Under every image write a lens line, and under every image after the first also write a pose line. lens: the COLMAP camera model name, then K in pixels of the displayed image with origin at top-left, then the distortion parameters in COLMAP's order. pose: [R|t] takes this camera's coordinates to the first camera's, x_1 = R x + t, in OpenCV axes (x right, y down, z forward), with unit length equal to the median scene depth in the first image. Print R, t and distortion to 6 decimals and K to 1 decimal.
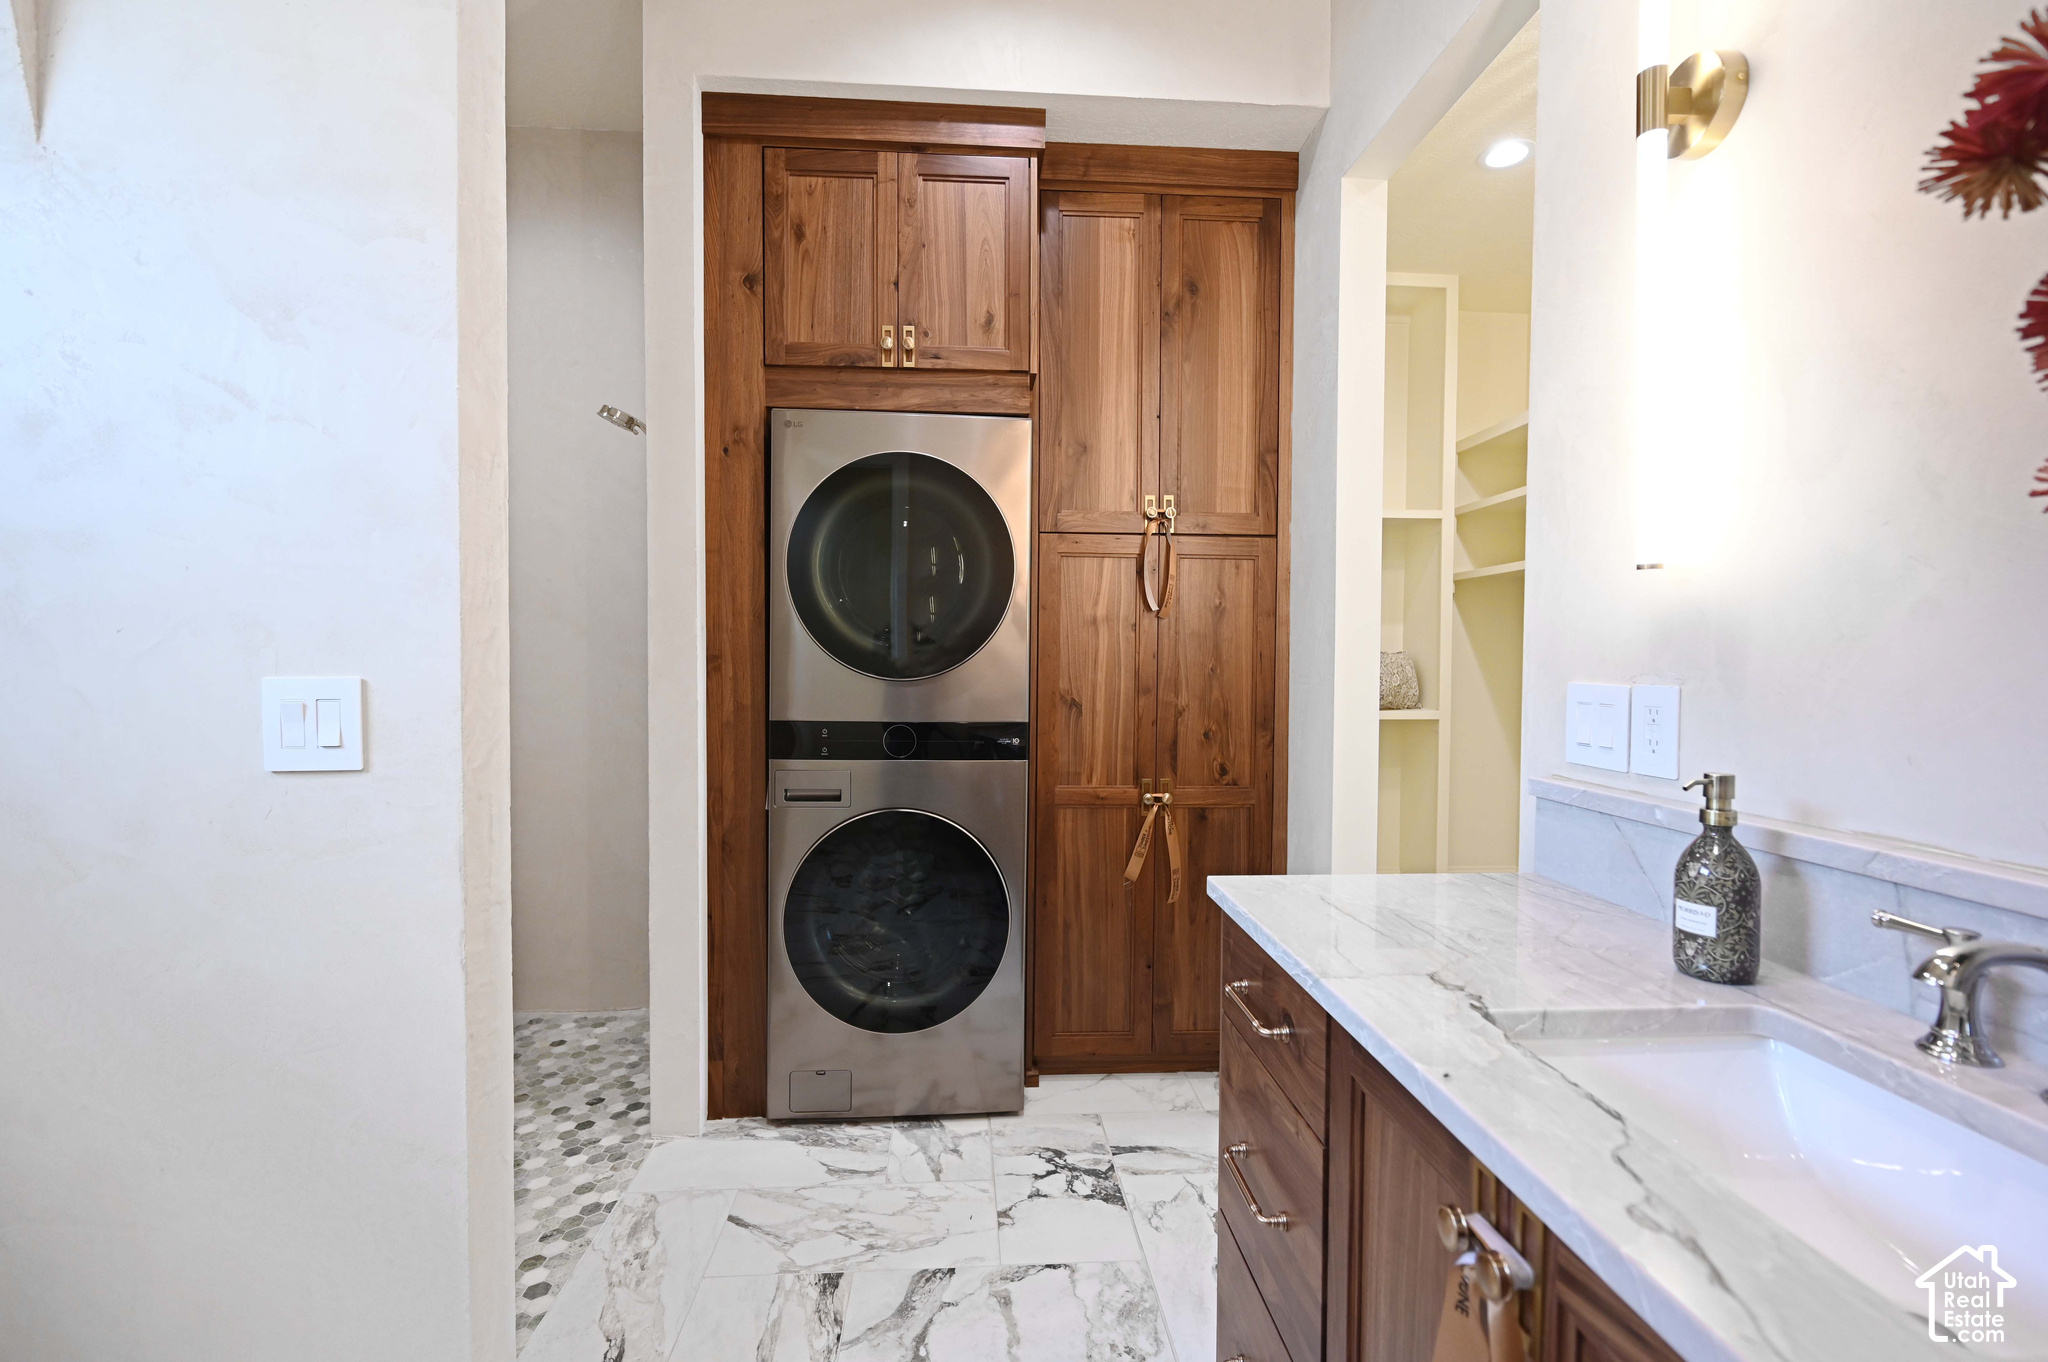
lens RADIAL K [[969.7, 0, 1024.0], [0, 969.7, 681.0], [0, 0, 1]] dist [-0.000879, -0.000905]
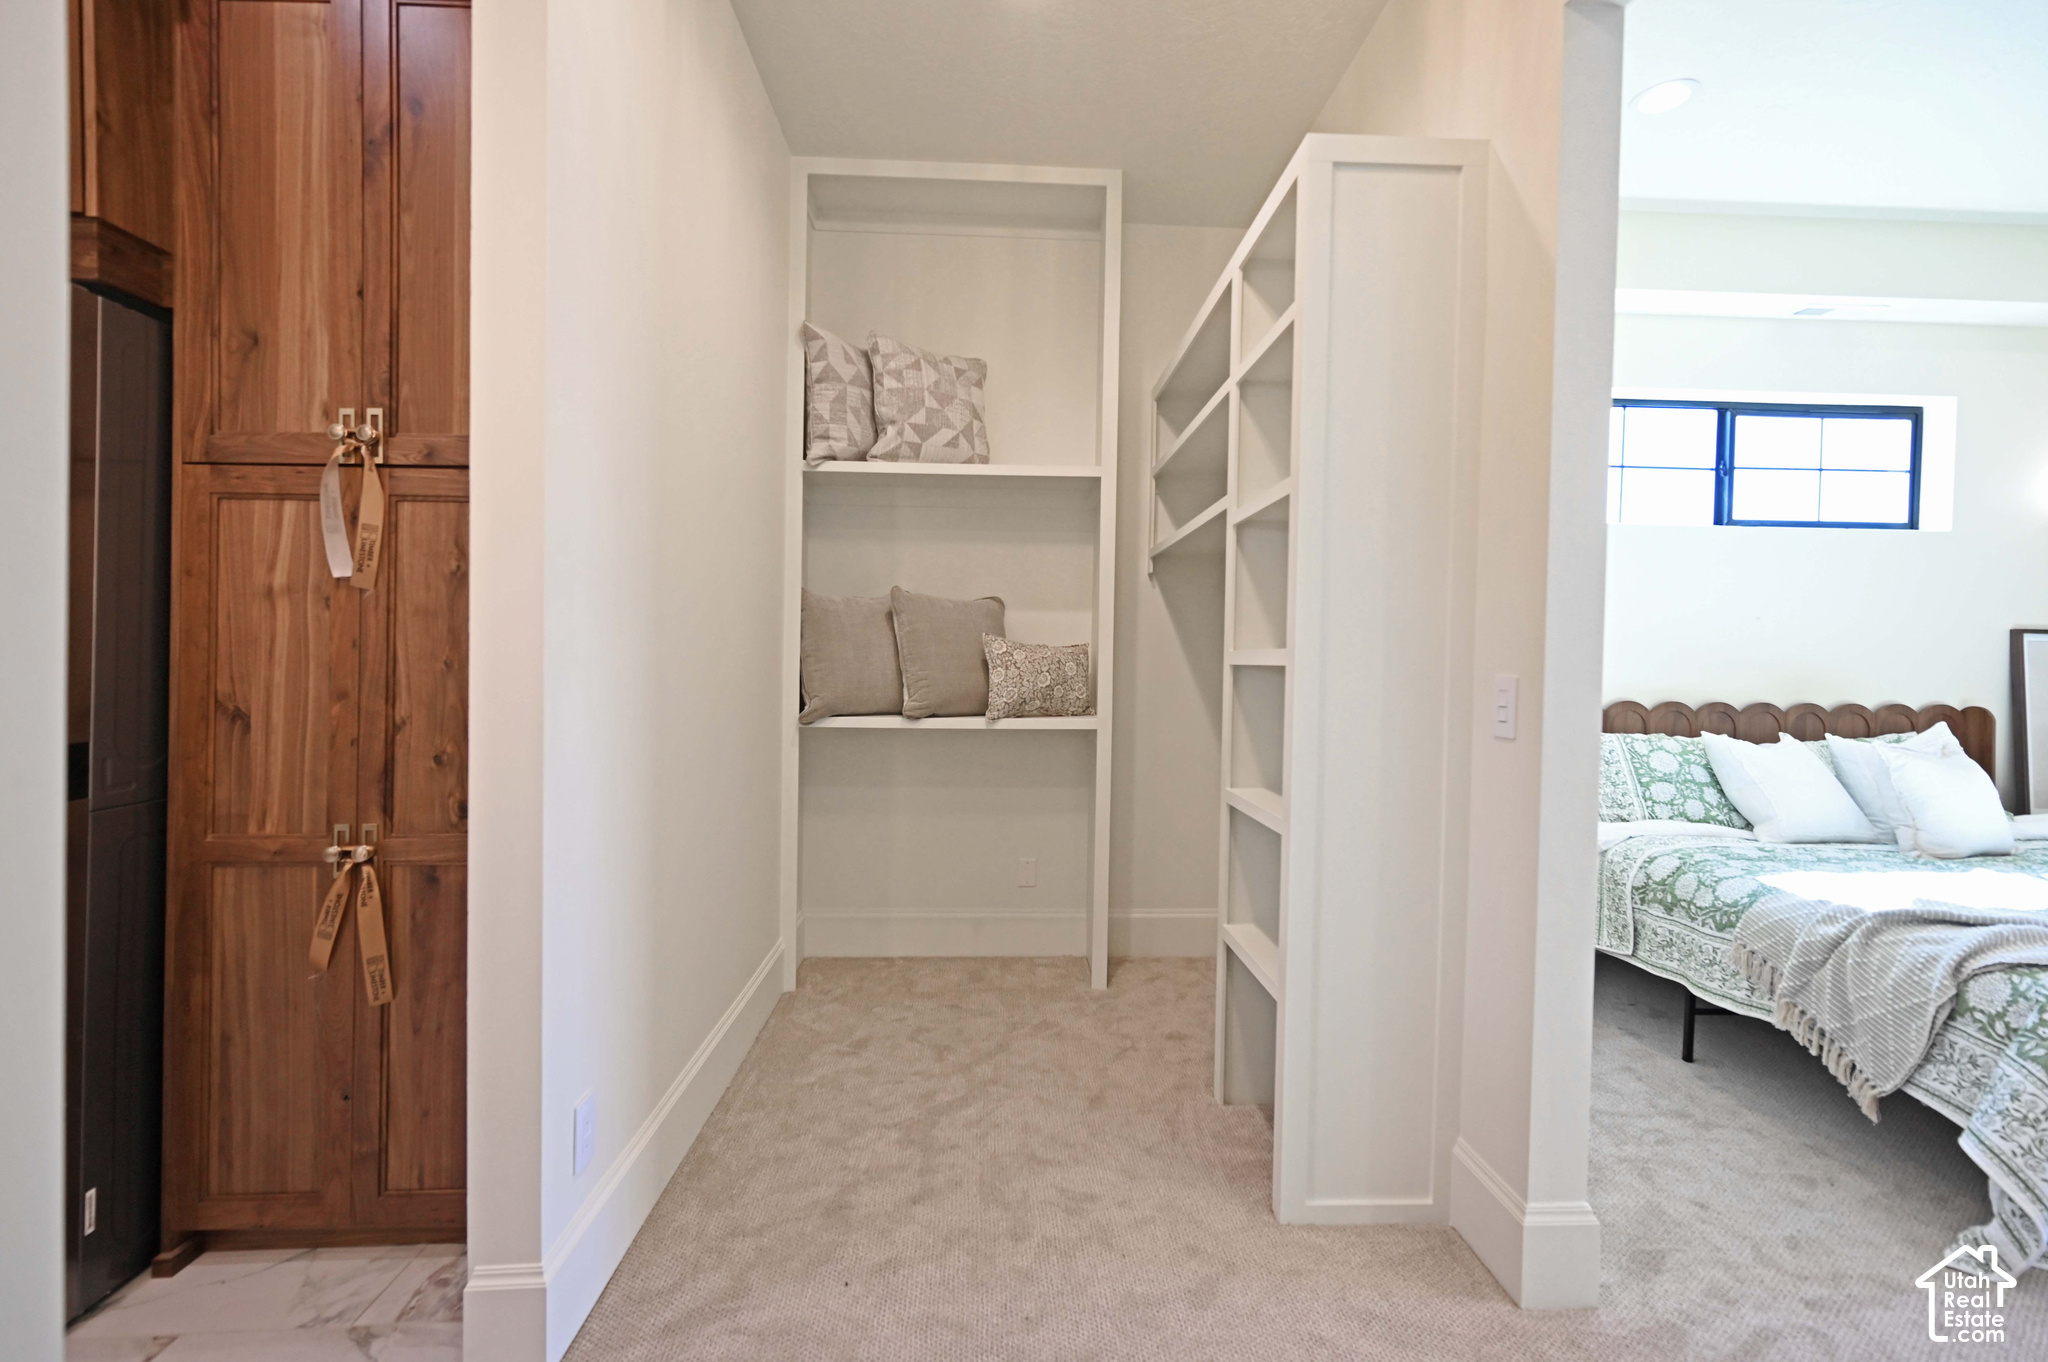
lens RADIAL K [[969.7, 0, 1024.0], [0, 969.7, 681.0], [0, 0, 1]] dist [-0.000879, -0.000905]
pose [[0.999965, -0.002424, -0.007979, 0.610565], [0.002465, 0.999984, 0.005125, -0.002088], [0.007967, -0.005145, 0.999955, 0.321206]]
